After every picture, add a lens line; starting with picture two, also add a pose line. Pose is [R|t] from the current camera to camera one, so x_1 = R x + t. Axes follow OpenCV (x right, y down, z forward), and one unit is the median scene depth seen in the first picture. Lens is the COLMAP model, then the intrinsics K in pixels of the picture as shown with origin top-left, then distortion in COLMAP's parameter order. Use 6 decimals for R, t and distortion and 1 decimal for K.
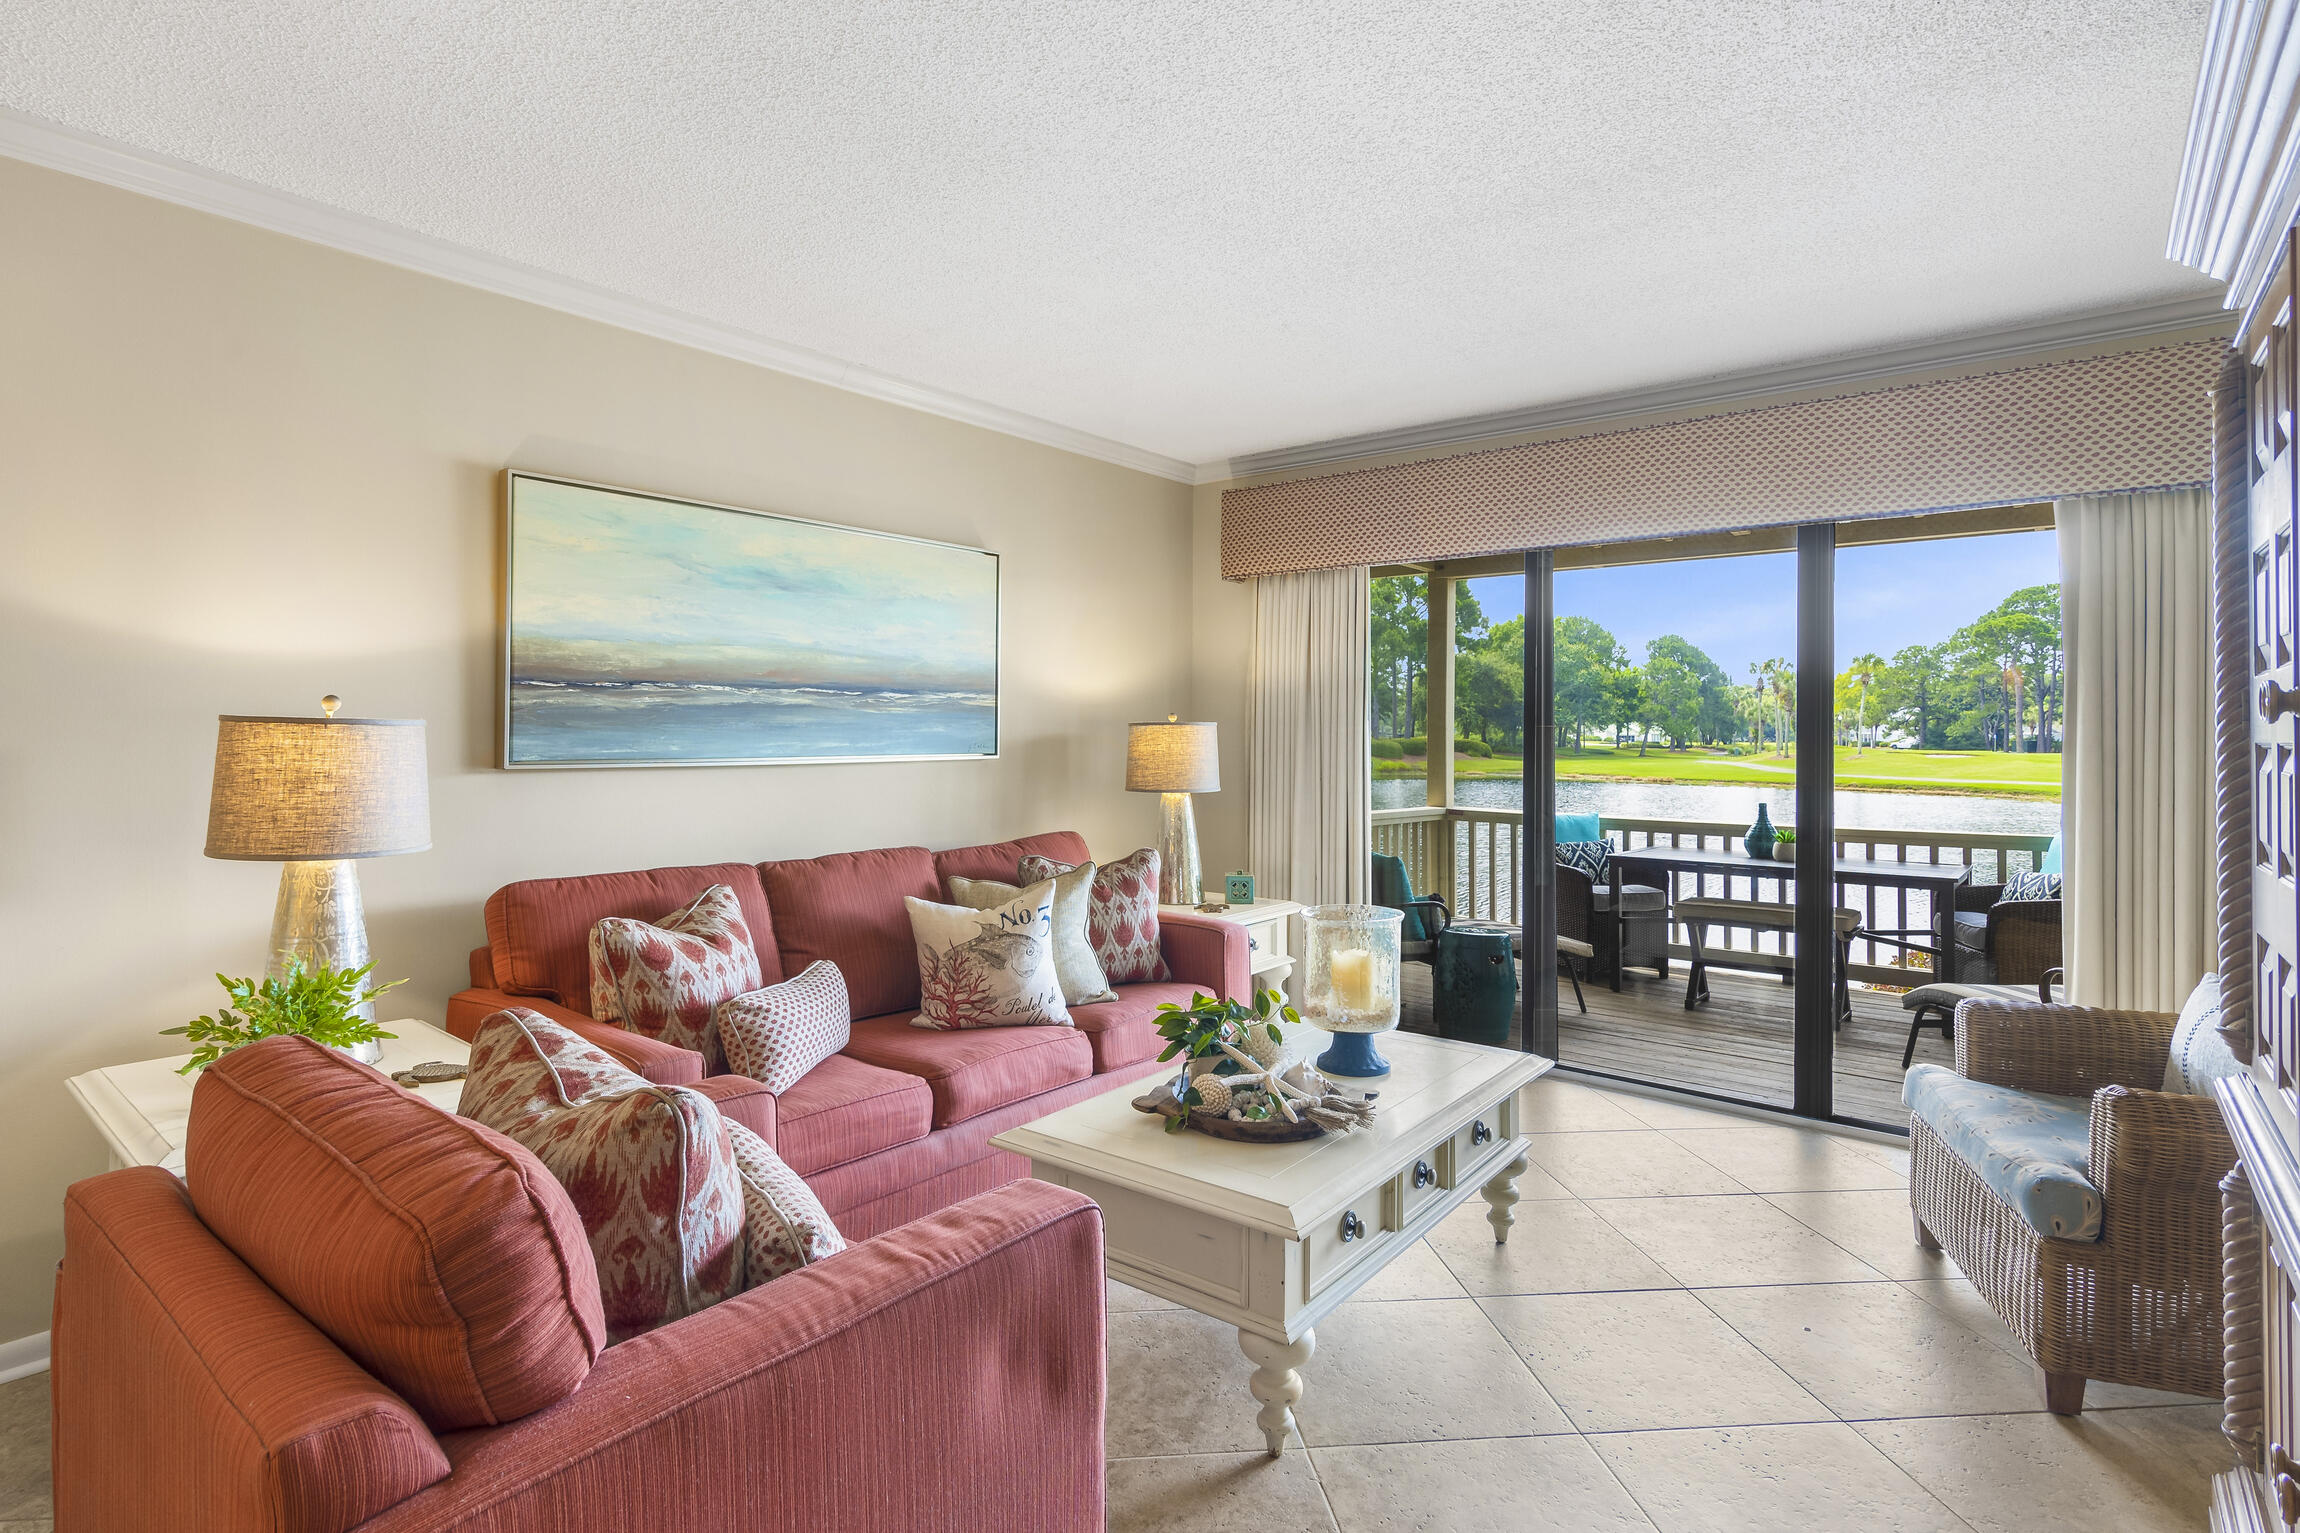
lens RADIAL K [[1166.1, 0, 1129.6], [0, 1166.1, 727.7], [0, 0, 1]] dist [0.010053, 0.000273]
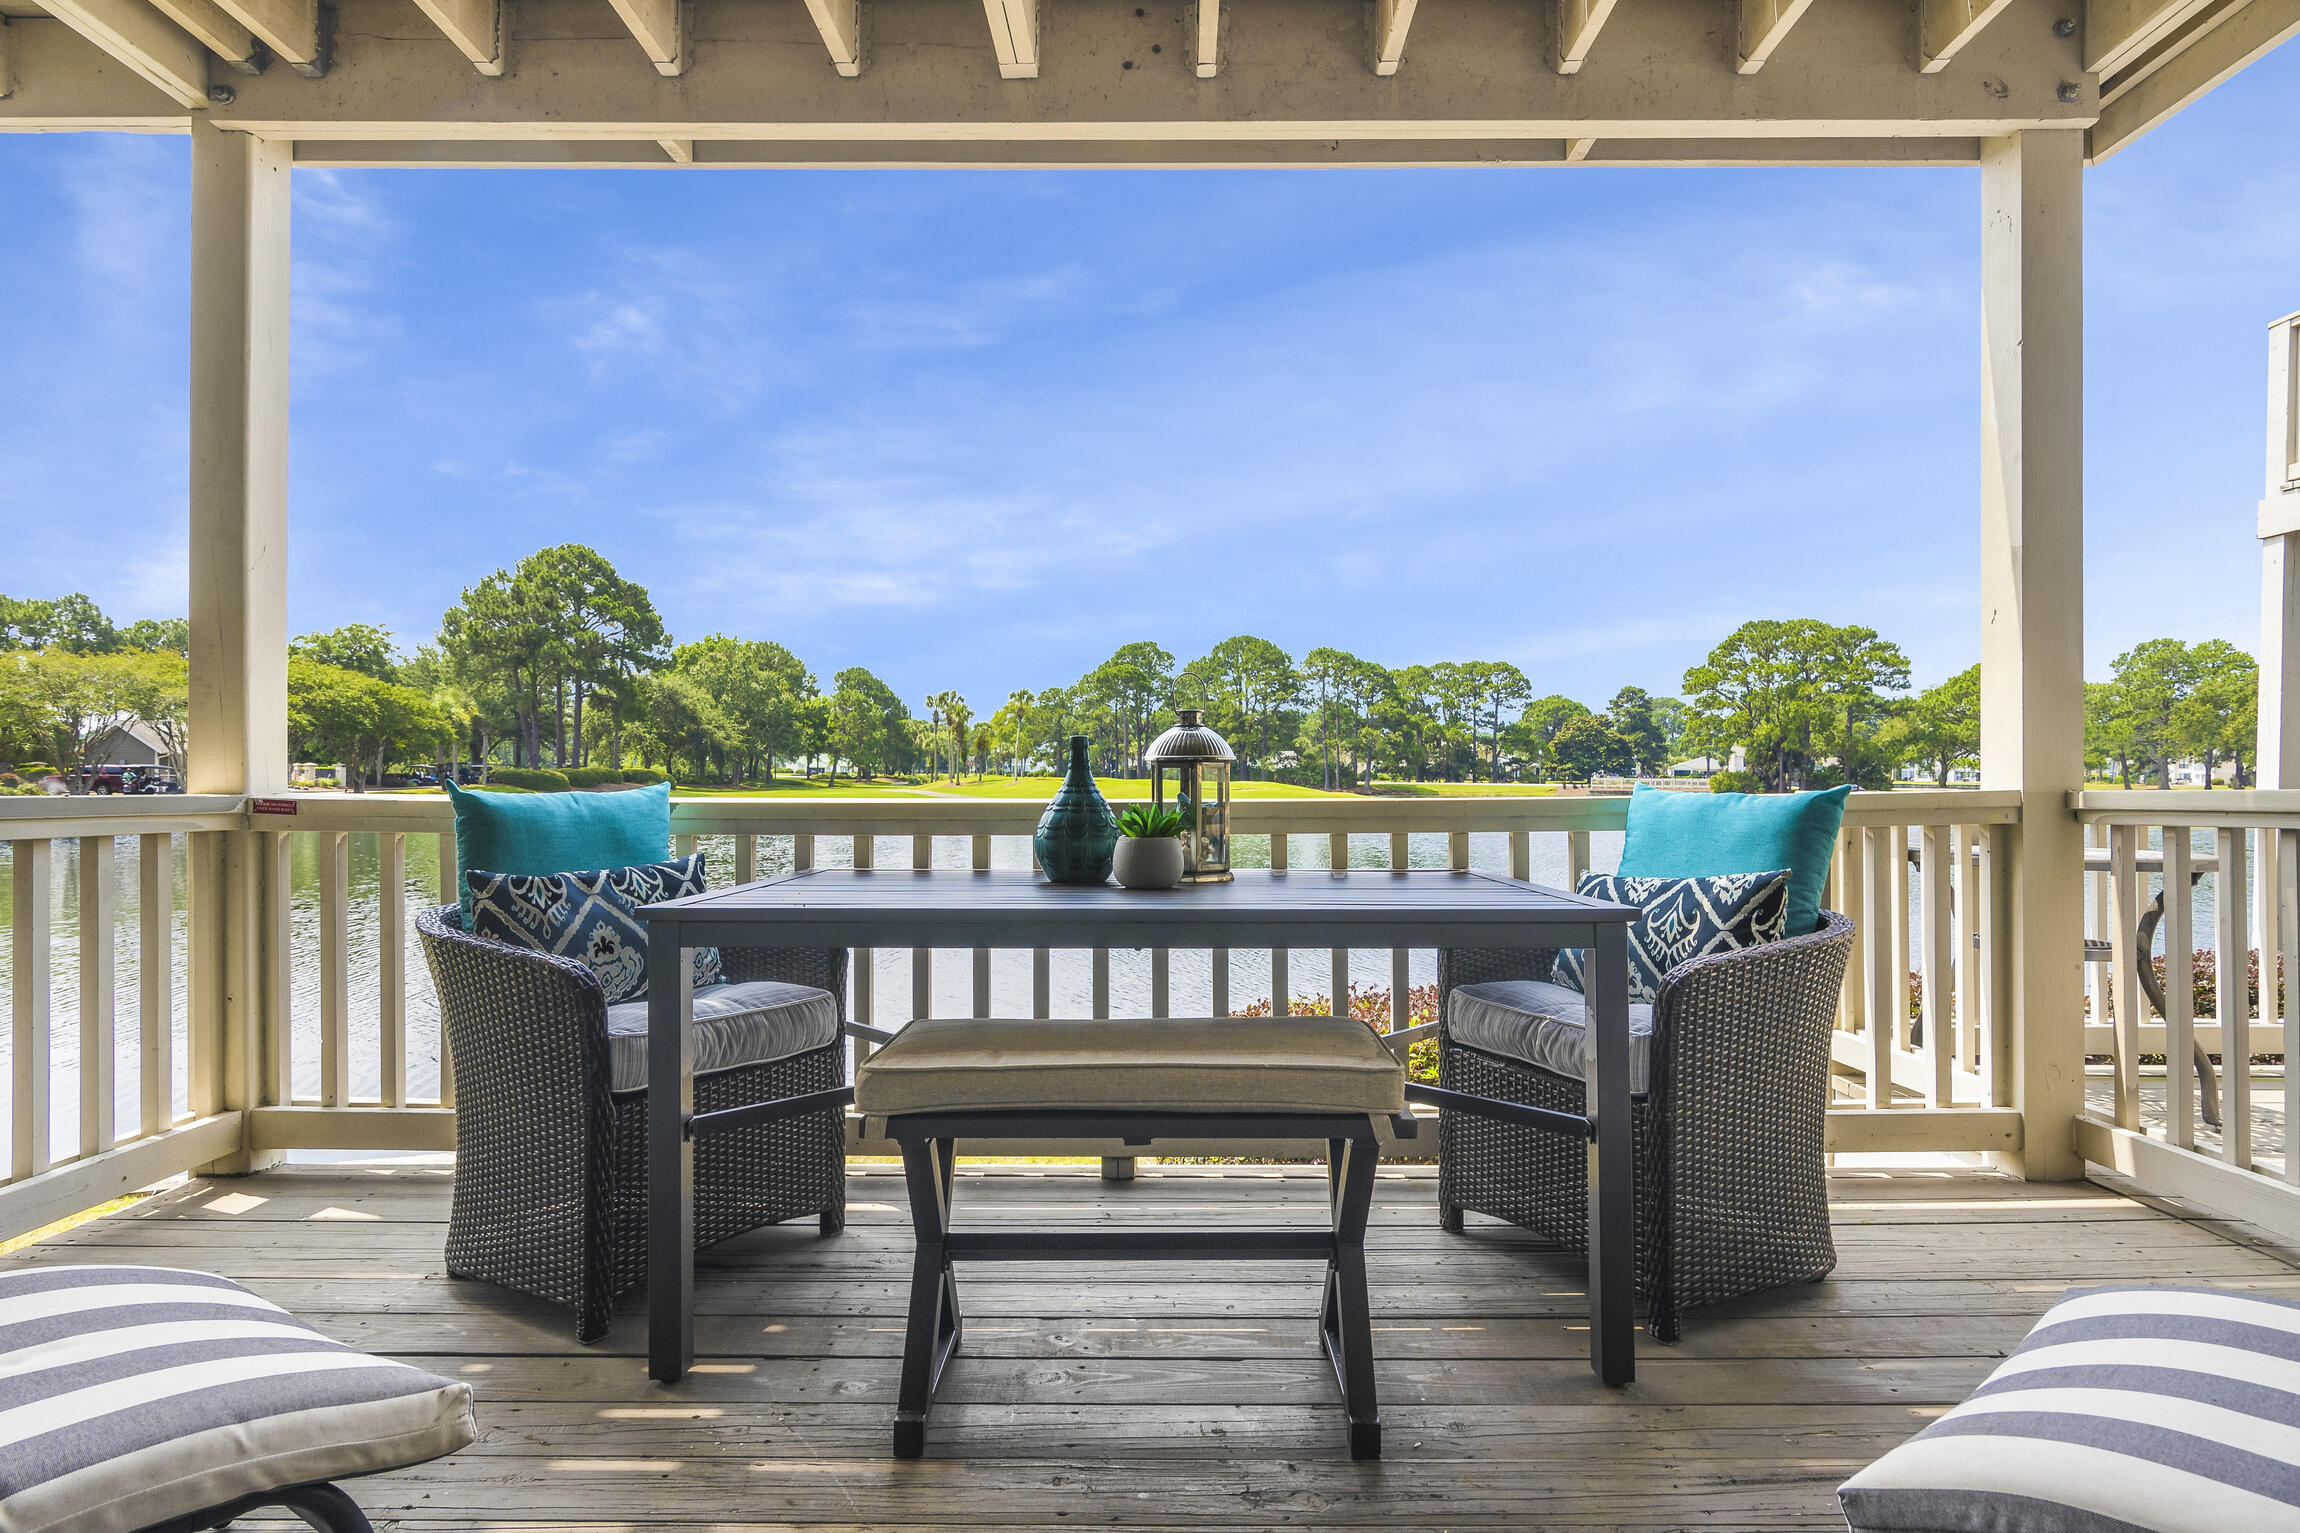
lens RADIAL K [[1181.4, 0, 1150.0], [0, 1181.4, 766.5], [0, 0, 1]] dist [-0.000358, 0.000105]
pose [[0.779972, -0.001284, 0.625813, 0.367389], [-0.001060, 0.999994, 0.003371, 0.082345], [-0.625814, -0.003293, 0.779966, 0.787831]]
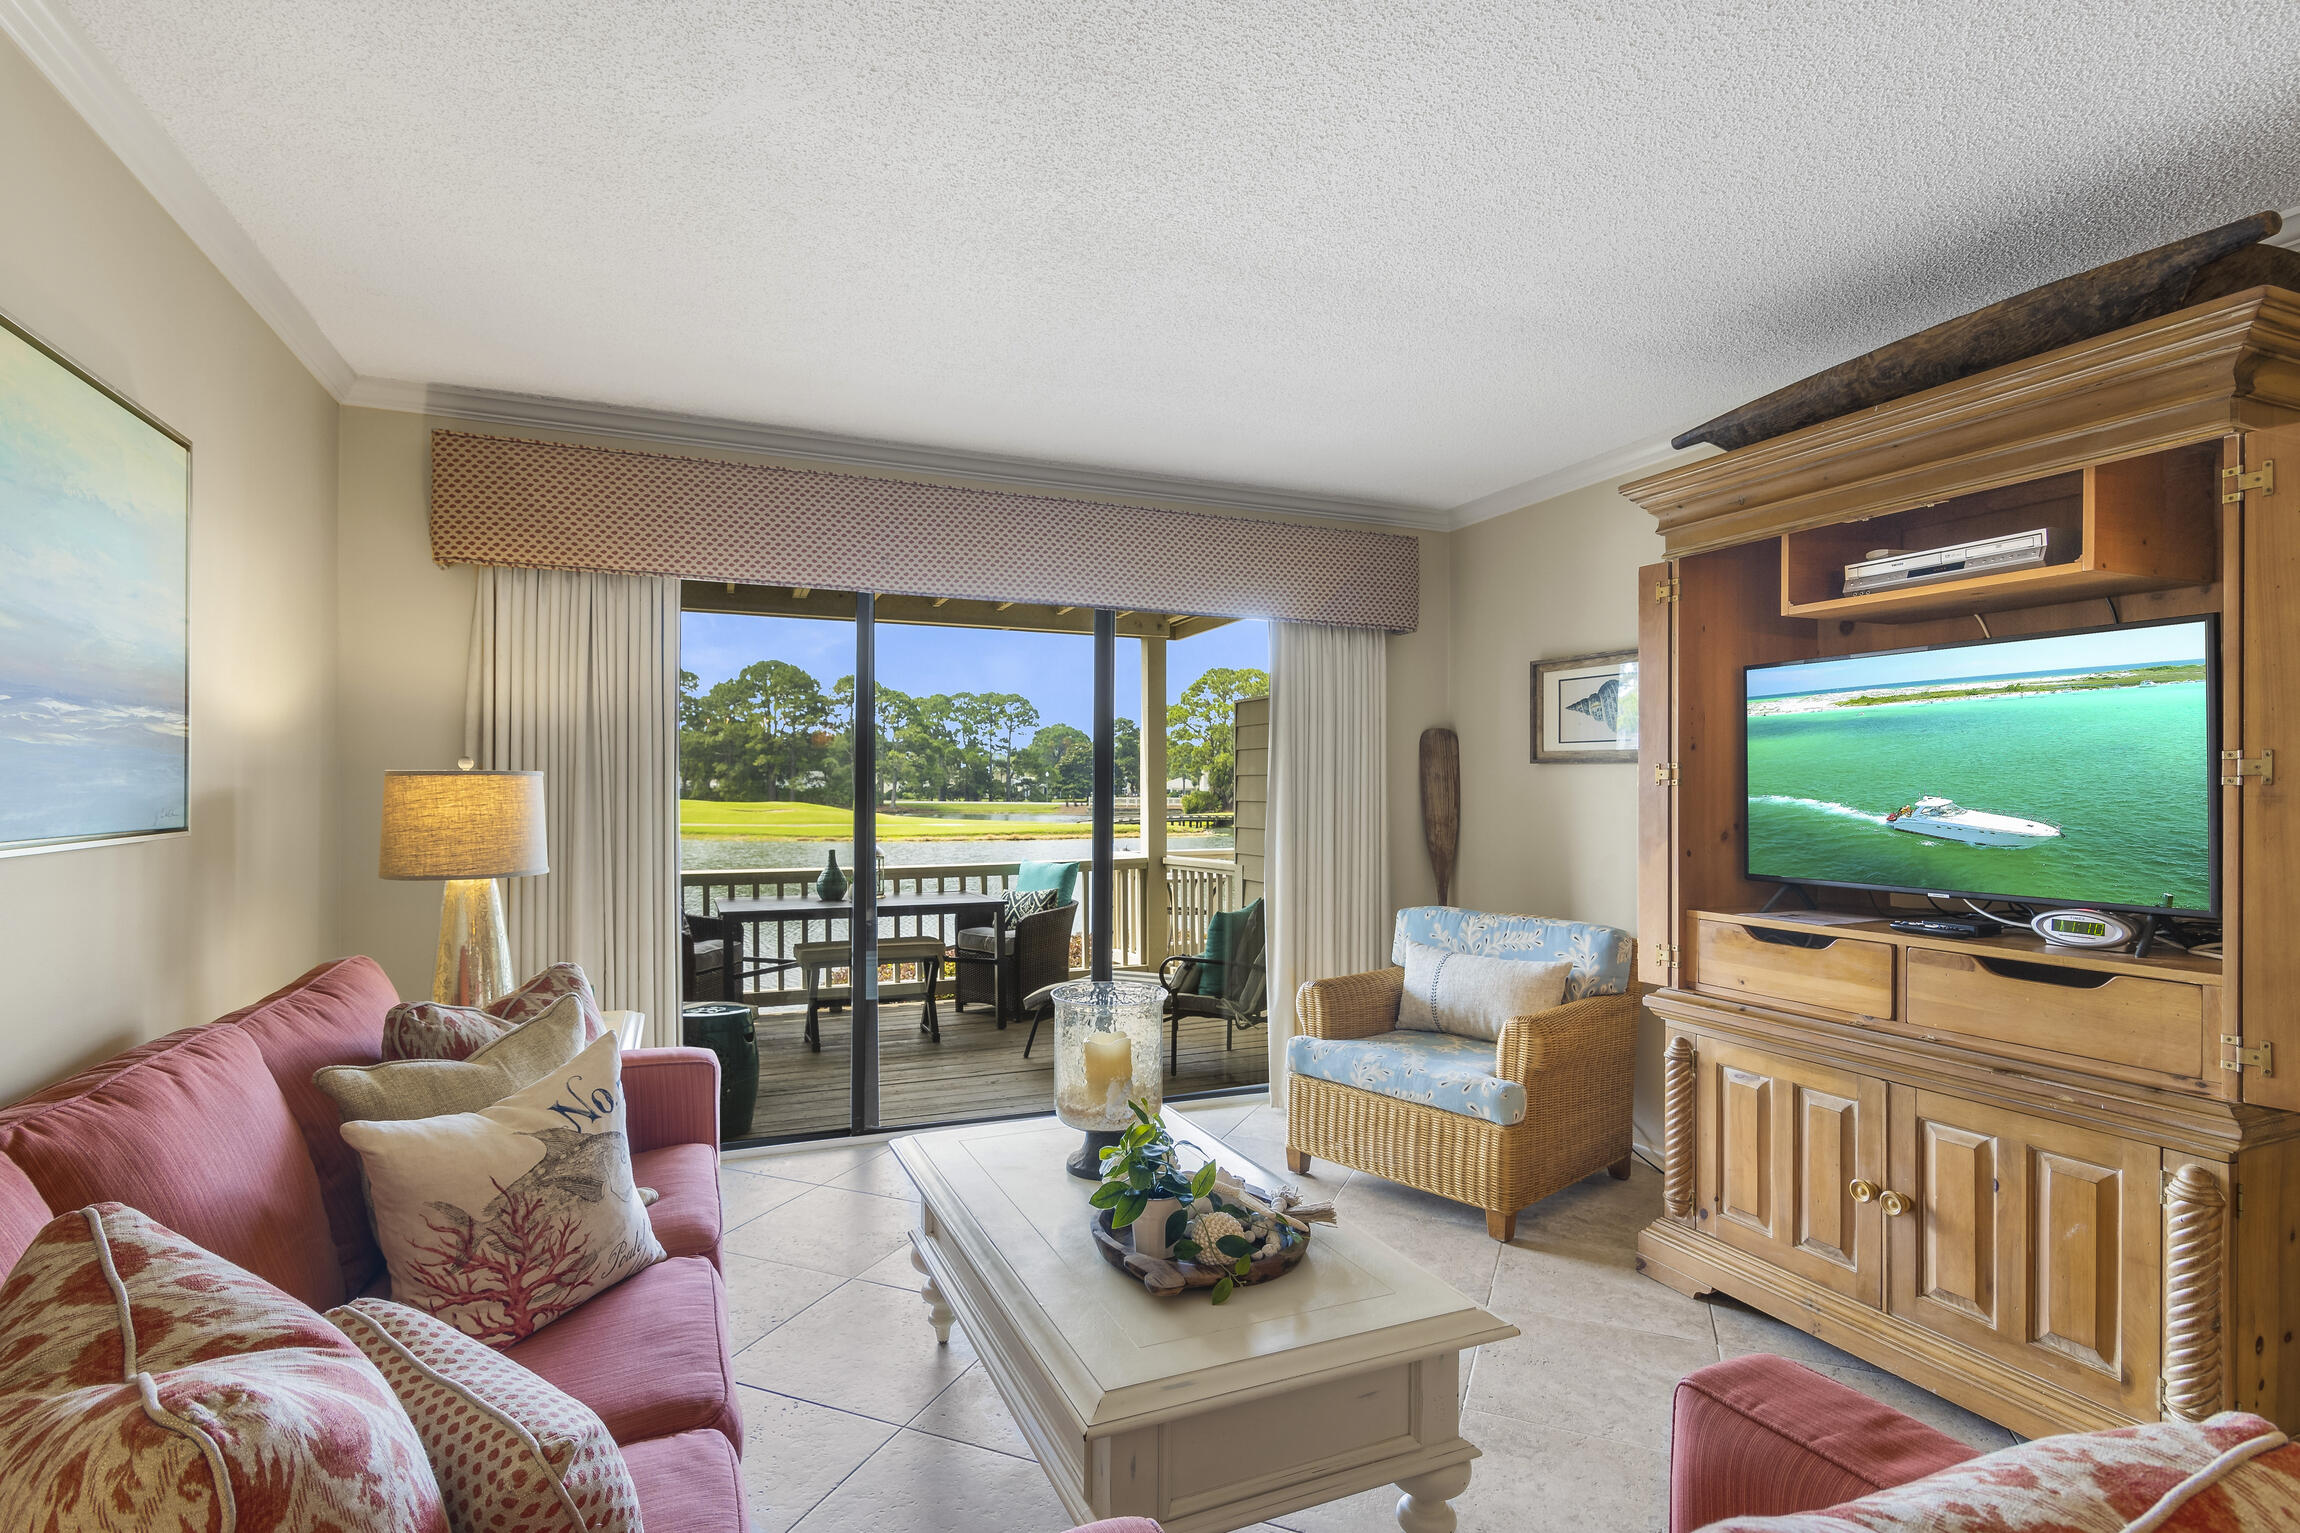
lens RADIAL K [[1120.2, 0, 1144.9], [0, 1120.2, 790.8], [0, 0, 1]] dist [0.005402, 0.000545]
pose [[0.470917, -0.004620, 0.882166, -0.271837], [-0.005220, 0.999954, 0.008024, -0.000204], [-0.882162, -0.008384, 0.470871, 0.292112]]
